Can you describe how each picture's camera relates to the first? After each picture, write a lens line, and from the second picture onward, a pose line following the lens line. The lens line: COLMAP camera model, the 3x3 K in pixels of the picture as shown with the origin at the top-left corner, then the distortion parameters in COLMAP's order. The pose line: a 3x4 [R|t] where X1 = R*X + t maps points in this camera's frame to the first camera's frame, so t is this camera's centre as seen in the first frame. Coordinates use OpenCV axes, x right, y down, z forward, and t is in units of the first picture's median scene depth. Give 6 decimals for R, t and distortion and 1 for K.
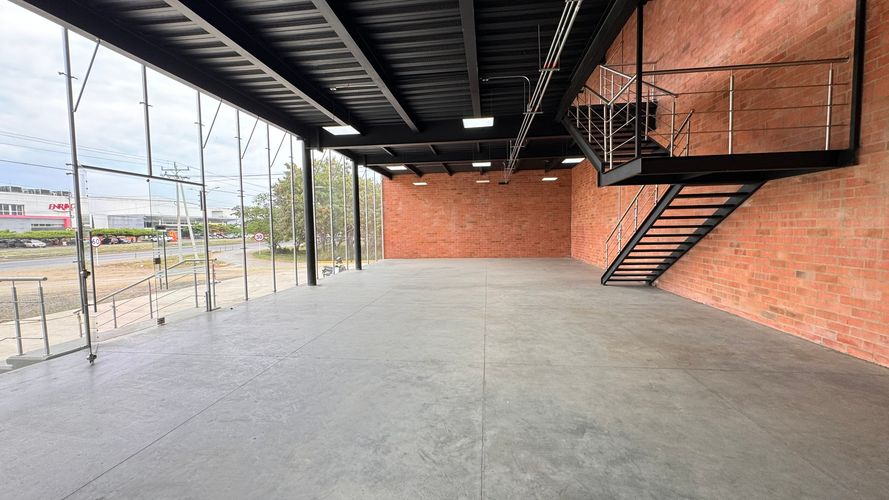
lens RADIAL K [[353.6, 0, 444.5], [0, 353.6, 250.0], [0, 0, 1]] dist [-0.004462, 0.000722]
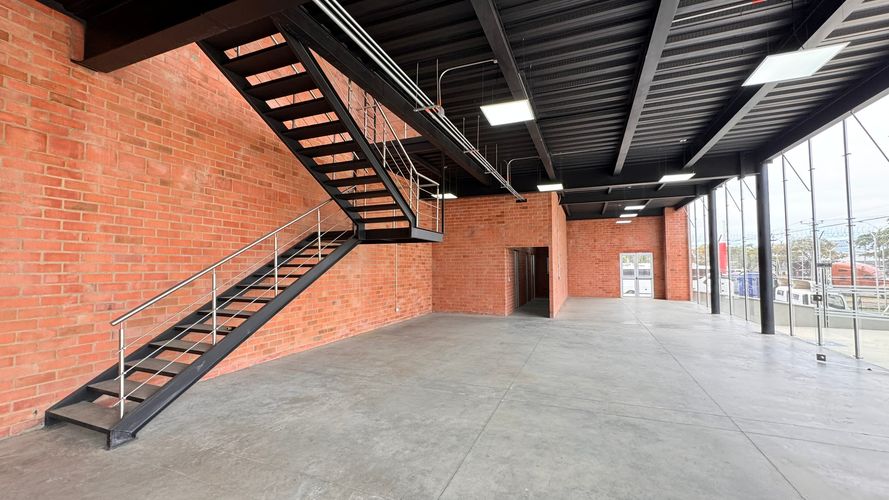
lens RADIAL K [[353.6, 0, 444.5], [0, 353.6, 250.0], [0, 0, 1]] dist [-0.004462, 0.000722]
pose [[-0.964891, 0.033536, 0.260499, 0.052096], [0.036115, 0.999335, 0.005119, -0.123009], [-0.260154, 0.014347, -0.965460, 1.792987]]
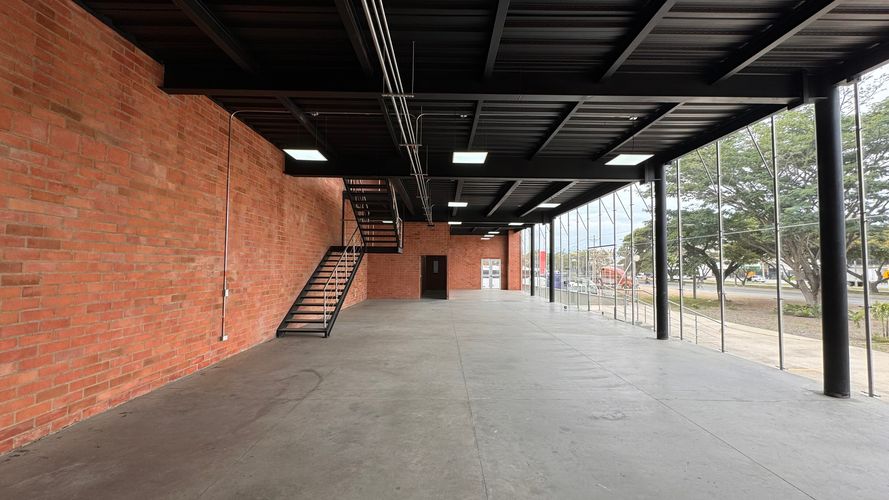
lens RADIAL K [[353.6, 0, 444.5], [0, 353.6, 250.0], [0, 0, 1]] dist [-0.004462, 0.000722]
pose [[-0.992094, 0.003096, -0.125458, 0.384705], [0.001529, 0.999920, 0.012582, -0.190910], [0.125487, 0.012291, -0.992019, 2.764999]]
